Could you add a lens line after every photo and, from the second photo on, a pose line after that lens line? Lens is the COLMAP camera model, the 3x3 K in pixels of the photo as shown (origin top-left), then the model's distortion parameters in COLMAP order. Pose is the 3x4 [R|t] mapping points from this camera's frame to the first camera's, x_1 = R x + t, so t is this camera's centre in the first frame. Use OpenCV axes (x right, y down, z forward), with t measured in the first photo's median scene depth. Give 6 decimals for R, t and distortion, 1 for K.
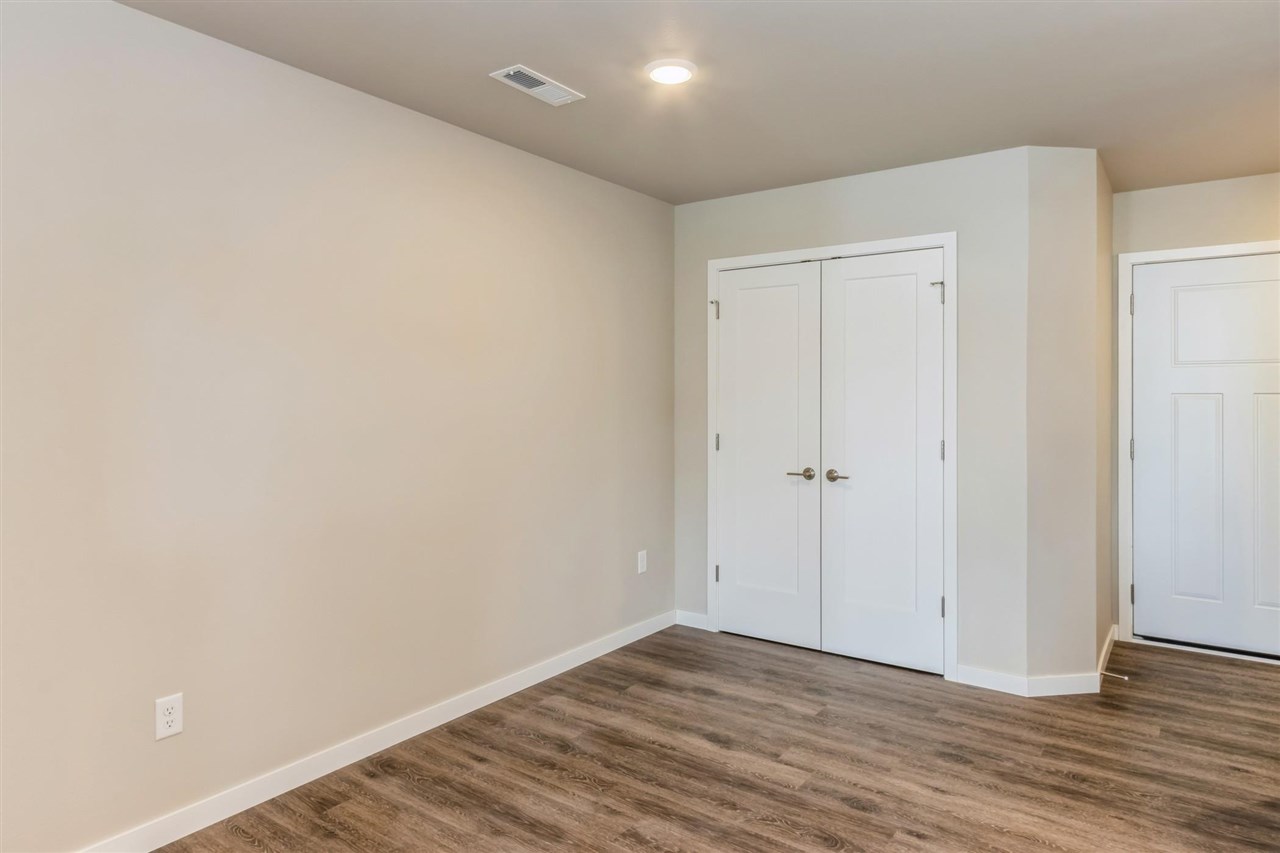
lens RADIAL K [[790.8, 0, 606.6], [0, 790.8, 388.6], [0, 0, 1]] dist [-0.000971, -0.001554]
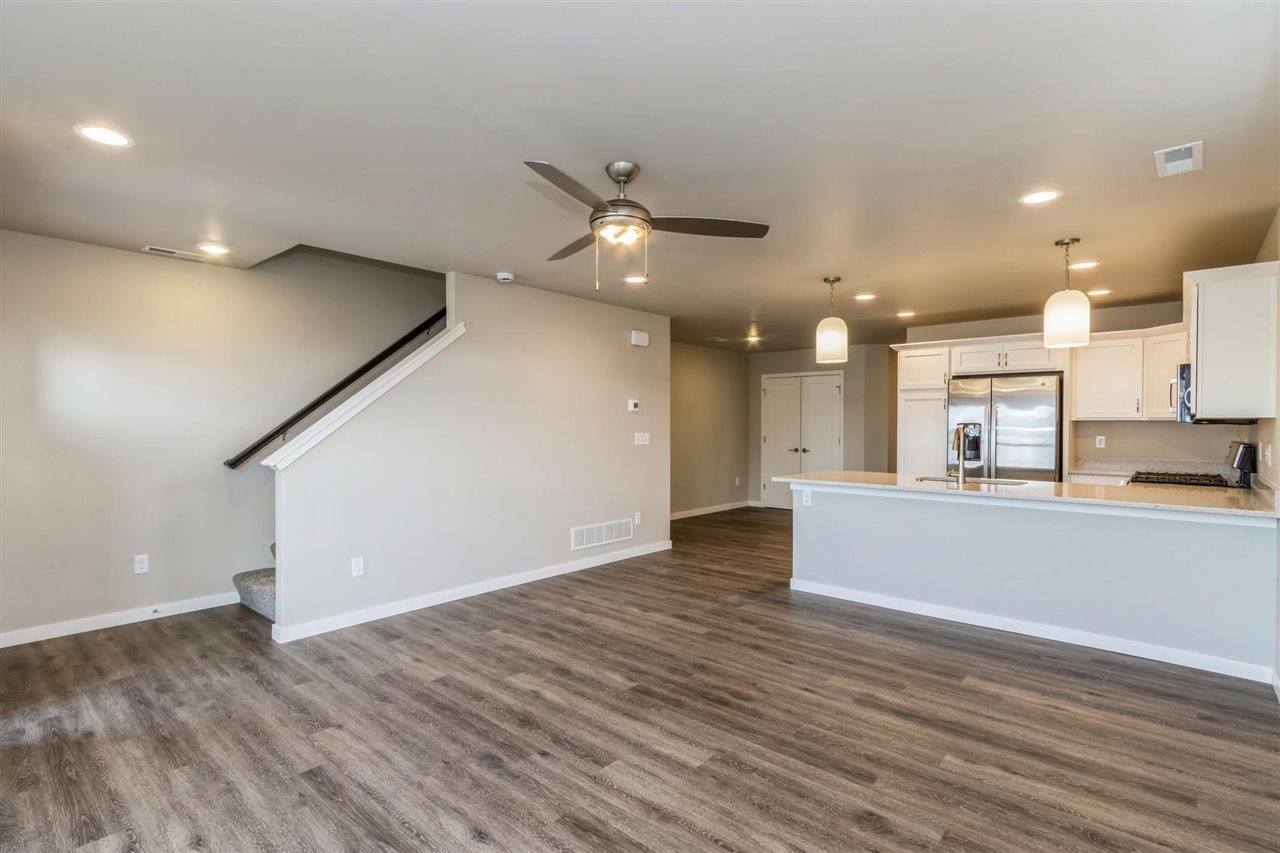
lens RADIAL K [[603.2, 0, 631.8], [0, 603.2, 427.8], [0, 0, 1]] dist [0.003623, -0.000791]
pose [[0.997357, 0.005507, -0.072450, -0.206556], [-0.004586, 0.999907, 0.012879, 0.000723], [0.072514, -0.012513, 0.997289, -1.381596]]
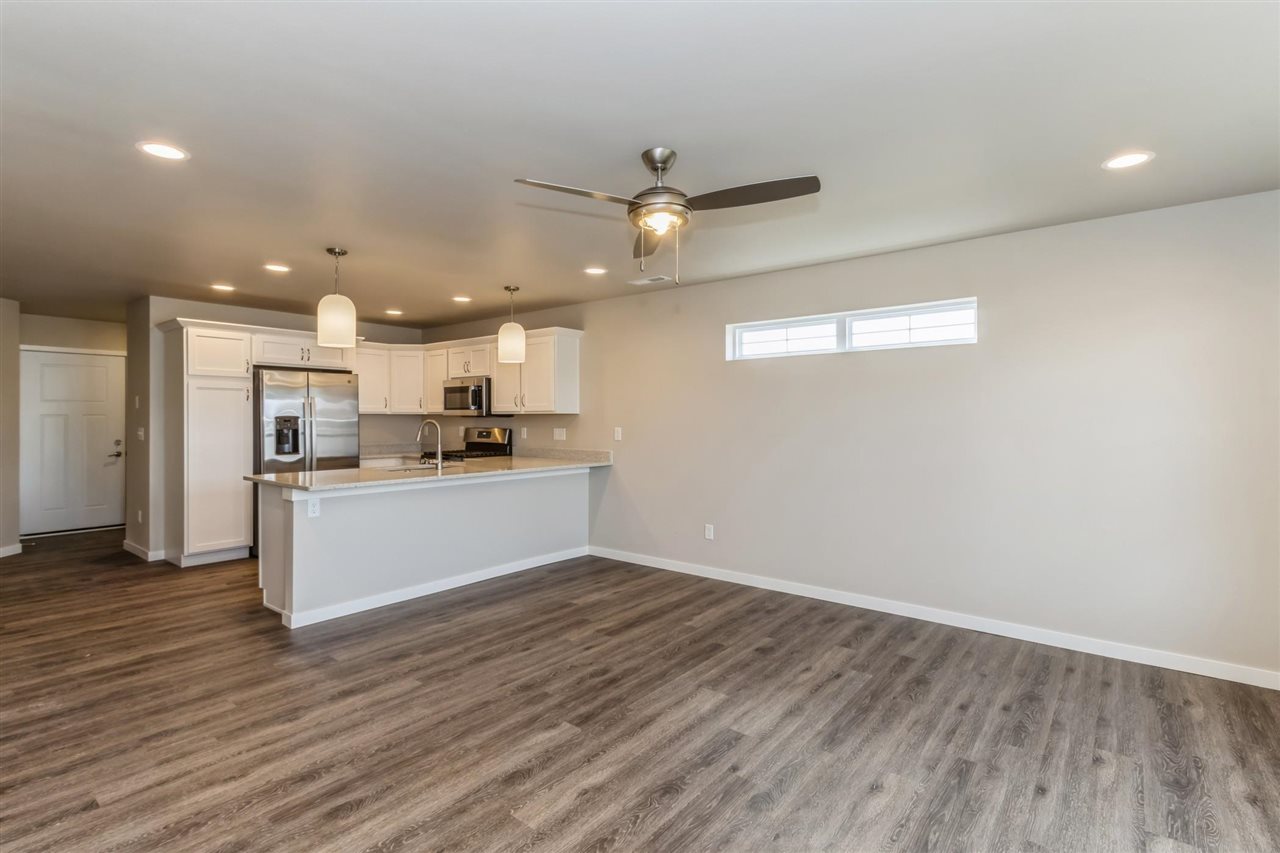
lens RADIAL K [[603.2, 0, 631.8], [0, 603.2, 427.8], [0, 0, 1]] dist [0.003623, -0.000791]
pose [[0.043886, -0.014613, 0.998930, -0.914848], [-0.007201, 0.999862, 0.014943, 0.004740], [-0.999011, -0.007849, 0.043775, -0.707150]]
